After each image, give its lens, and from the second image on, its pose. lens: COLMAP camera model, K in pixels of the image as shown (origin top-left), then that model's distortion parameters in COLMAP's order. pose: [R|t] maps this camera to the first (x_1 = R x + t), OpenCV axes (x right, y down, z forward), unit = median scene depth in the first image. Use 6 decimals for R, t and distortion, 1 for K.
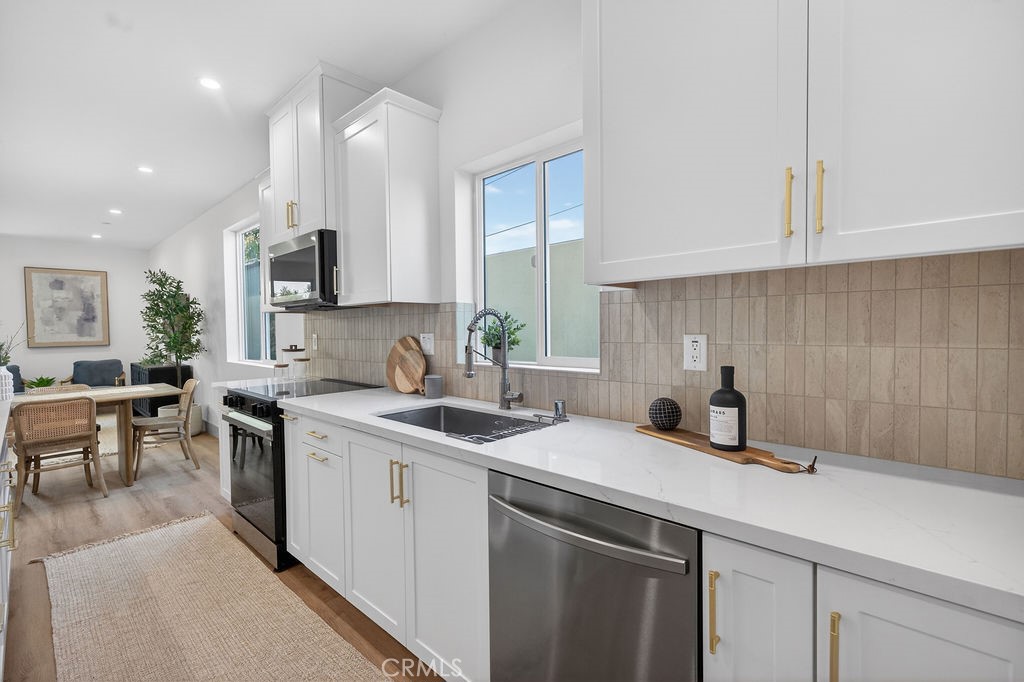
lens RADIAL K [[453.2, 0, 512.0], [0, 453.2, 341.0], [0, 0, 1]] dist [0.001194, 0.000454]
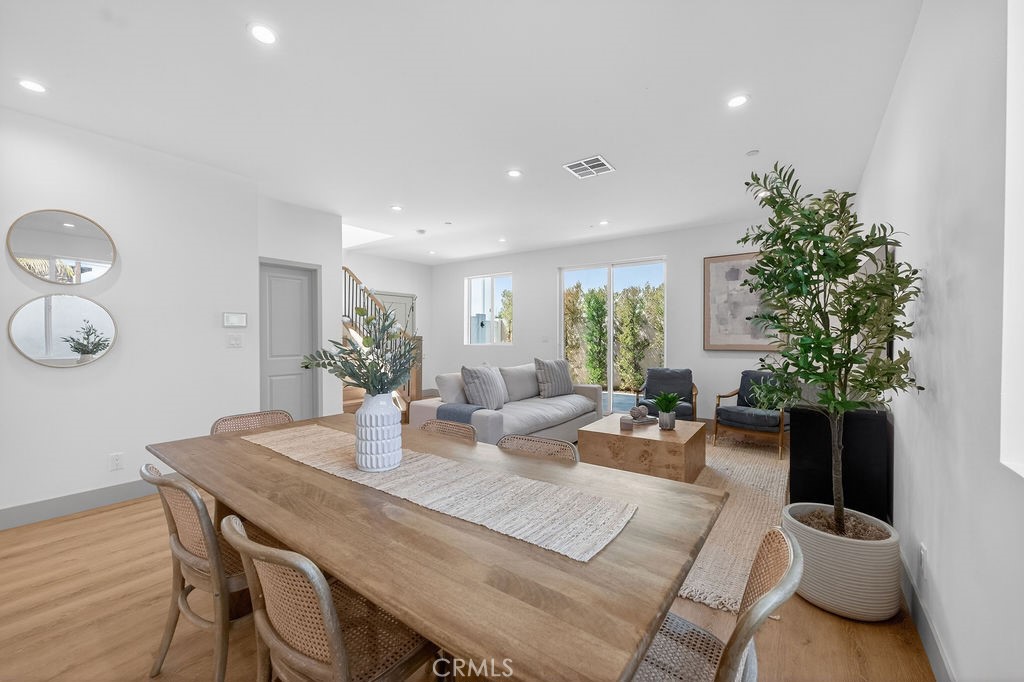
lens RADIAL K [[401.8, 0, 507.5], [0, 401.8, 340.5], [0, 0, 1]] dist [0.000344, 0.000453]
pose [[0.107213, 0.023684, -0.993954, -0.331589], [-0.029750, 0.999345, 0.020603, -0.008122], [0.993791, 0.027361, 0.107847, 0.531706]]
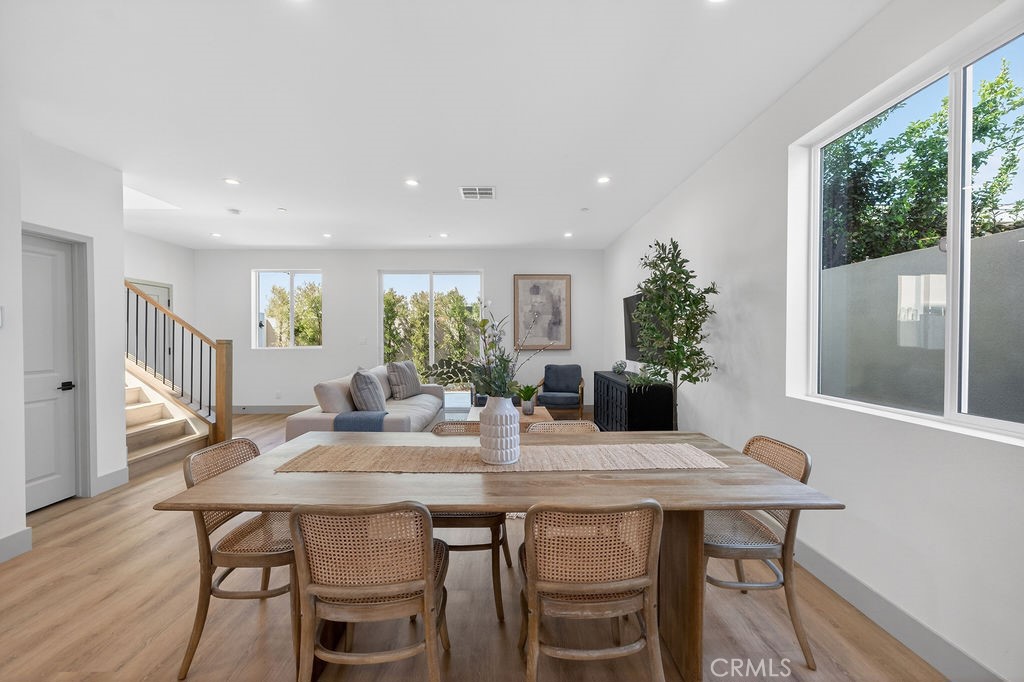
lens RADIAL K [[401.8, 0, 507.5], [0, 401.8, 340.5], [0, 0, 1]] dist [0.000344, 0.000453]
pose [[0.686970, 0.019391, -0.726427, -0.372495], [-0.027451, 0.999623, 0.000724, -0.006956], [0.726167, 0.019443, 0.687243, 0.321616]]
